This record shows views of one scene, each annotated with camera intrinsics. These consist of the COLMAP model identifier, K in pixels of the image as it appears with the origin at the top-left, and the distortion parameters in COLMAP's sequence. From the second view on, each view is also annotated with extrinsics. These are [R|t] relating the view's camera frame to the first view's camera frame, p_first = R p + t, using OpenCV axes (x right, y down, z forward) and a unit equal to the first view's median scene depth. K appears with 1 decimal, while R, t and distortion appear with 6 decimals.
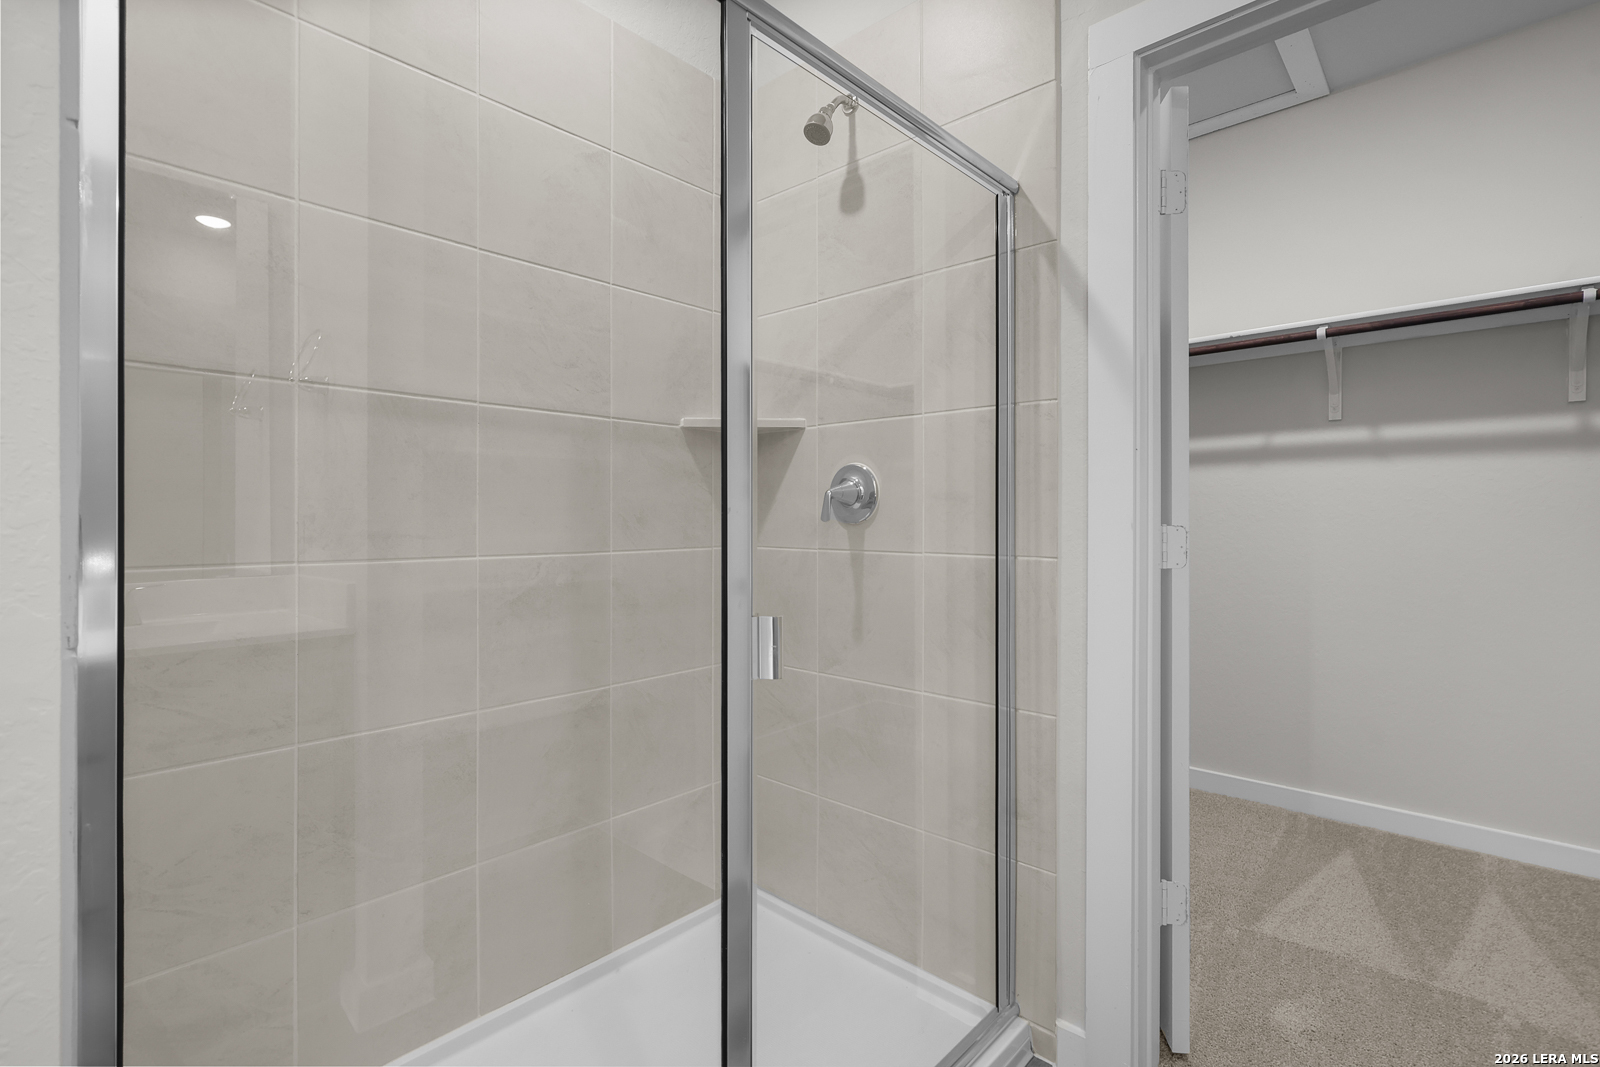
lens RADIAL K [[734.4, 0, 799.3], [0, 734.4, 518.5], [0, 0, 1]] dist [-0.006052, 0.003055]
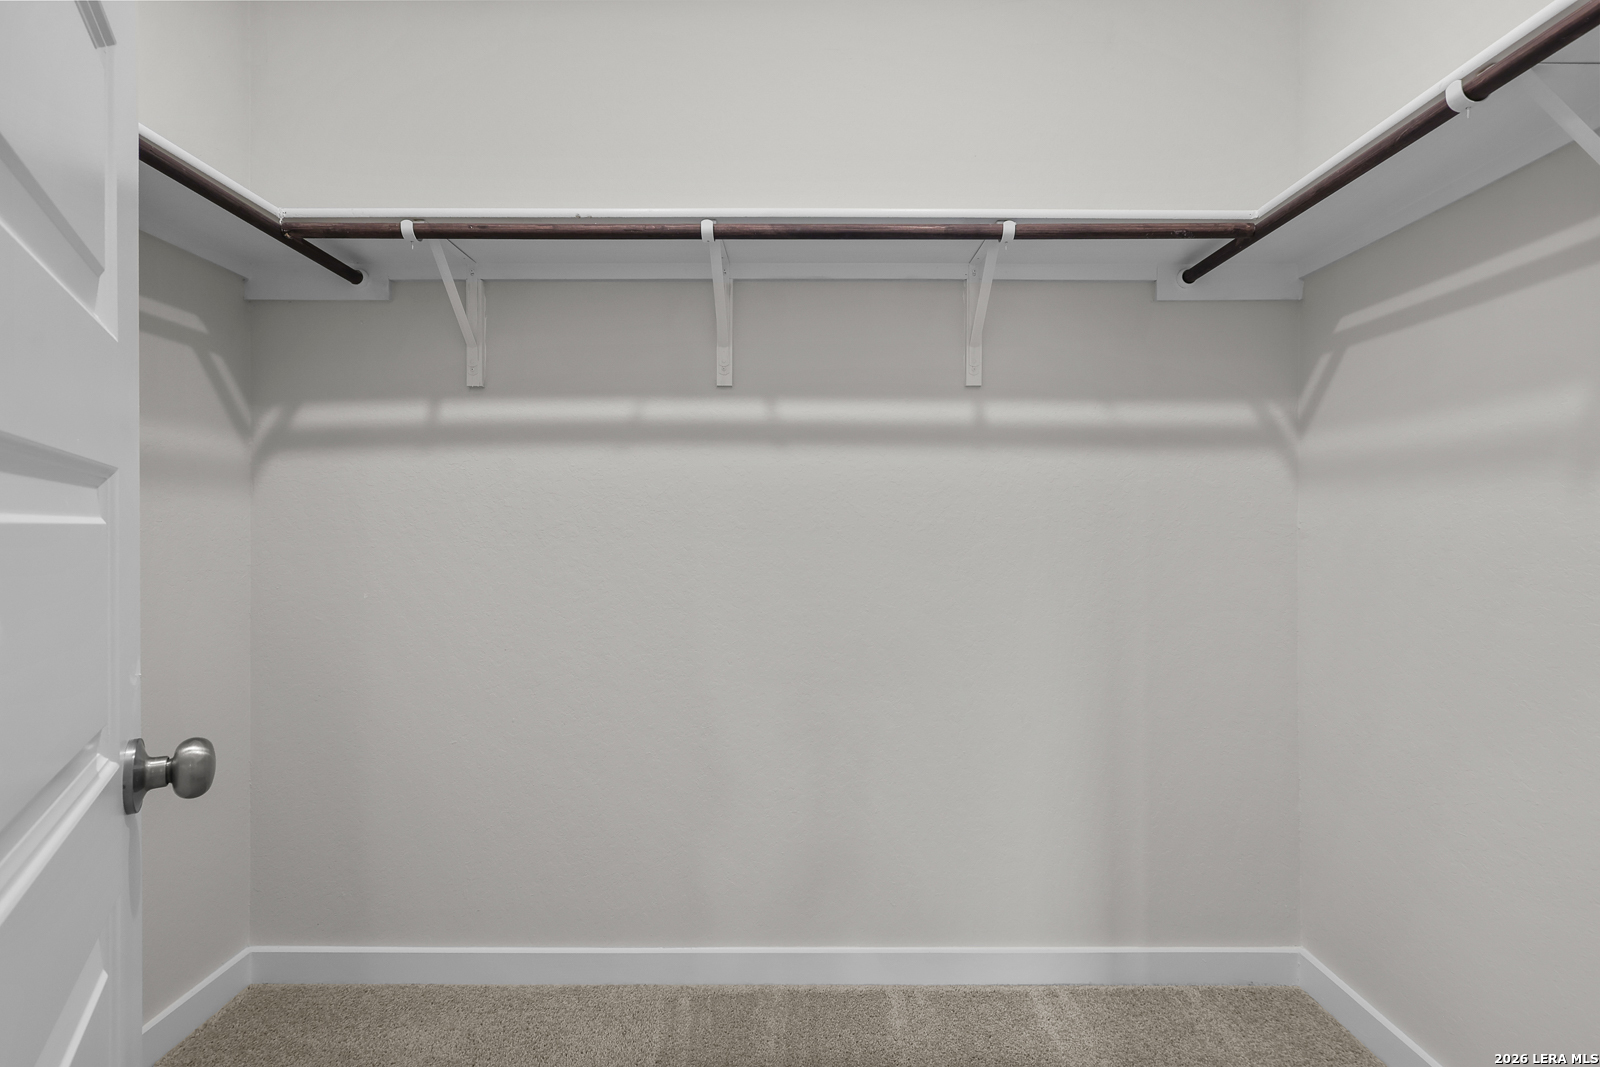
lens RADIAL K [[734.4, 0, 803.1], [0, 734.4, 529.8], [0, 0, 1]] dist [-0.006052, 0.003055]
pose [[0.735038, 0.002795, 0.678020, 0.484053], [0.000626, 0.999988, -0.004800, 0.000130], [-0.678025, 0.003953, 0.735028, 0.673848]]
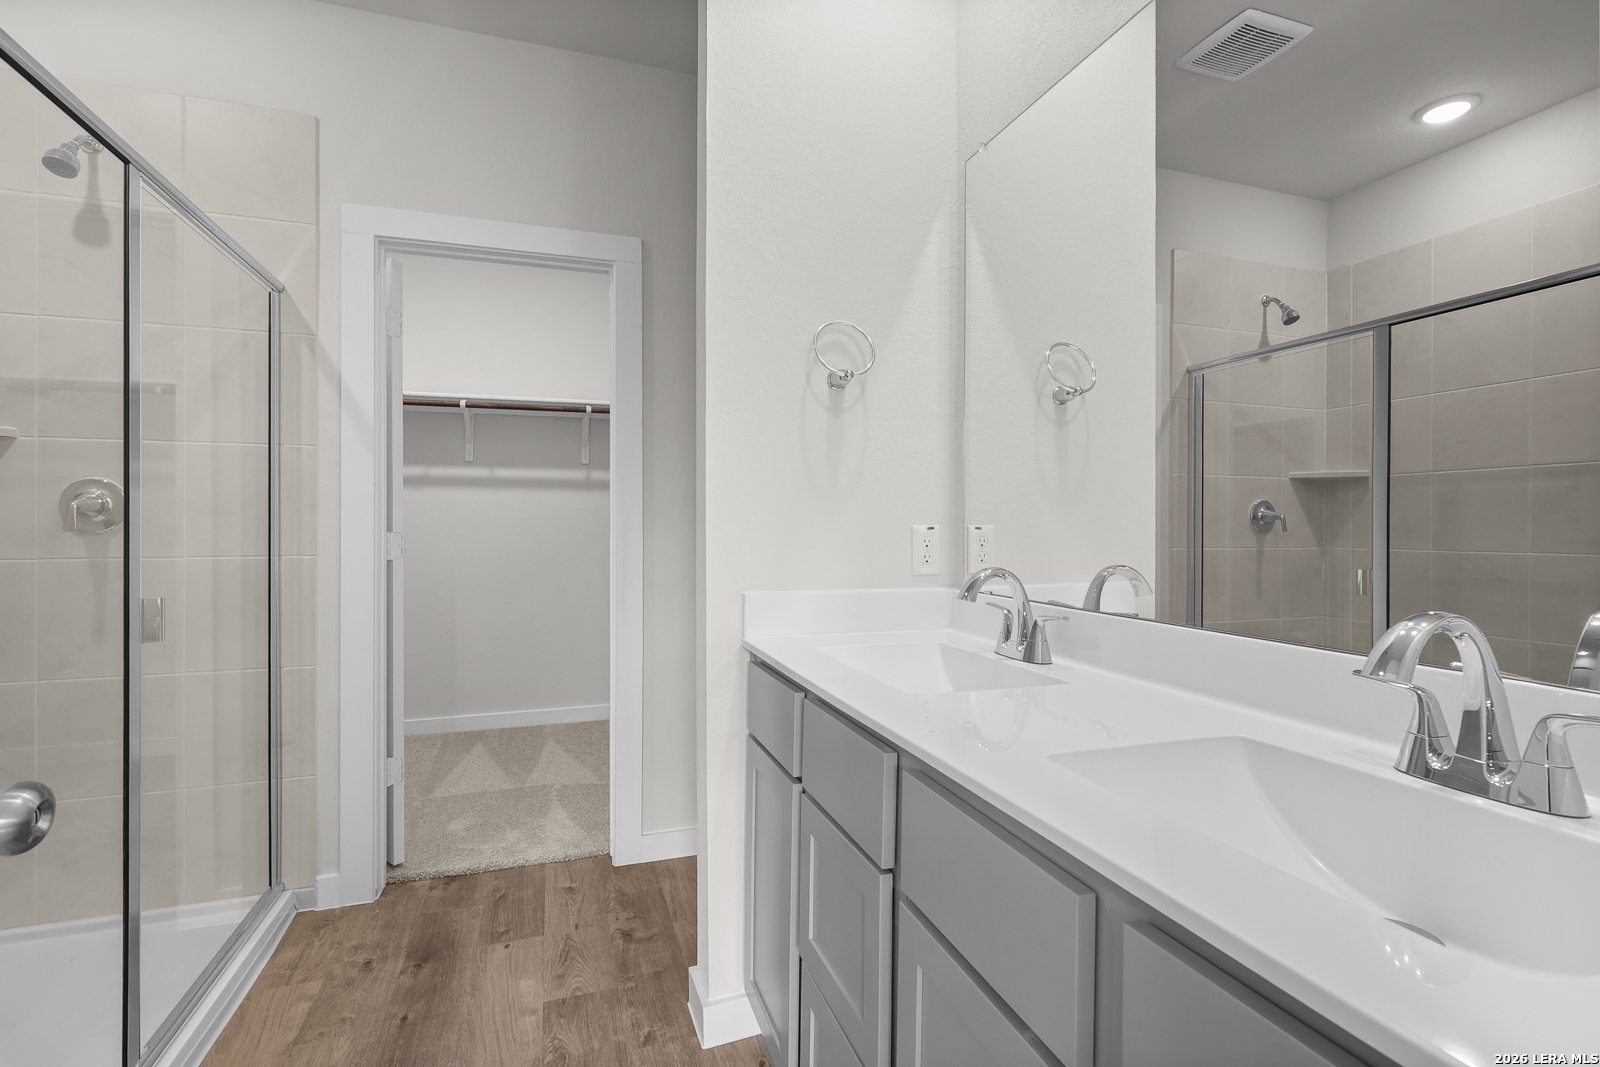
lens RADIAL K [[734.4, 0, 789.8], [0, 734.4, 528.3], [0, 0, 1]] dist [-0.006052, 0.003055]
pose [[0.482032, -0.002794, 0.876149, -0.380291], [0.001914, 0.999996, 0.002136, -0.000611], [-0.876152, 0.000647, 0.482035, -0.420583]]
